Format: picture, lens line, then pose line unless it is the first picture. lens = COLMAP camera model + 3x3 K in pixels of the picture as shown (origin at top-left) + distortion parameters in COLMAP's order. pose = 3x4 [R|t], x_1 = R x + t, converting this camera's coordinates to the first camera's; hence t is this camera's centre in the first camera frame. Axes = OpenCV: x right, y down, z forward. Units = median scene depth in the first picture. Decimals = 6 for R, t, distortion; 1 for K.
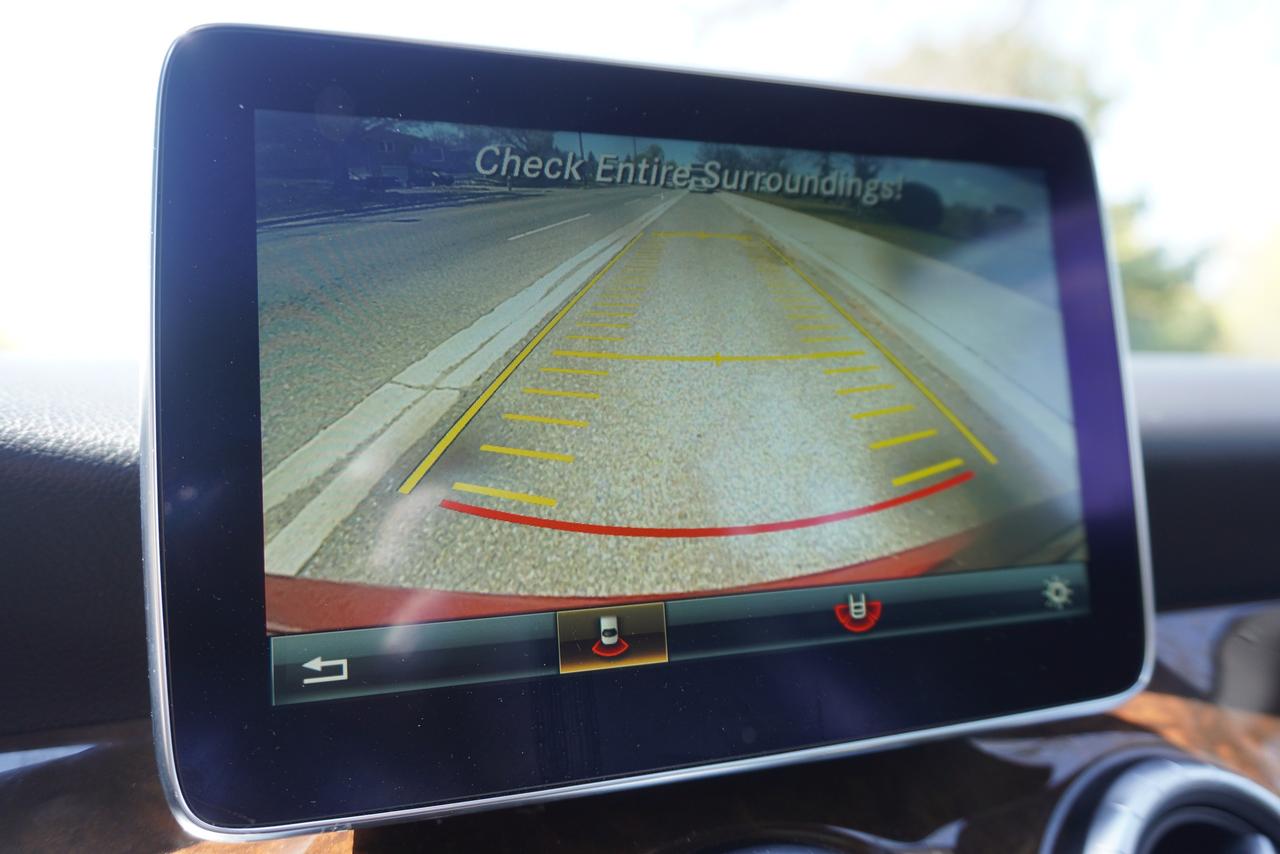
lens RADIAL K [[1028.6, 0, 640.0], [0, 1028.6, 427.0], [0, 0, 1]] dist [0.001091, 0.011827]
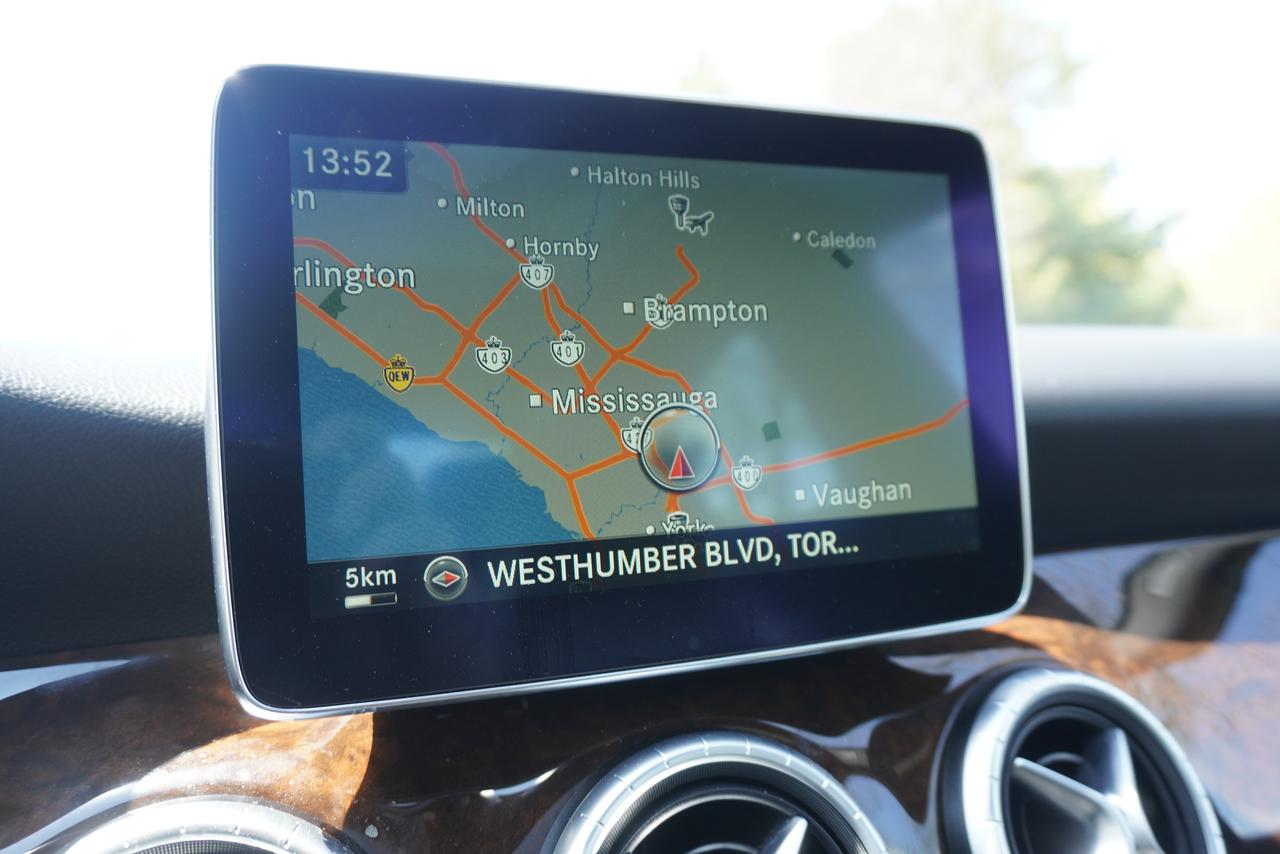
lens RADIAL K [[1035.2, 0, 667.4], [0, 1035.2, 427.0], [0, 0, 1]] dist [0.005080, 0.006449]
pose [[0.998962, 0.000456, 0.045540, 0.016848], [-0.002127, 0.999327, 0.036632, -0.006309], [-0.045493, -0.036691, 0.998291, -0.239152]]
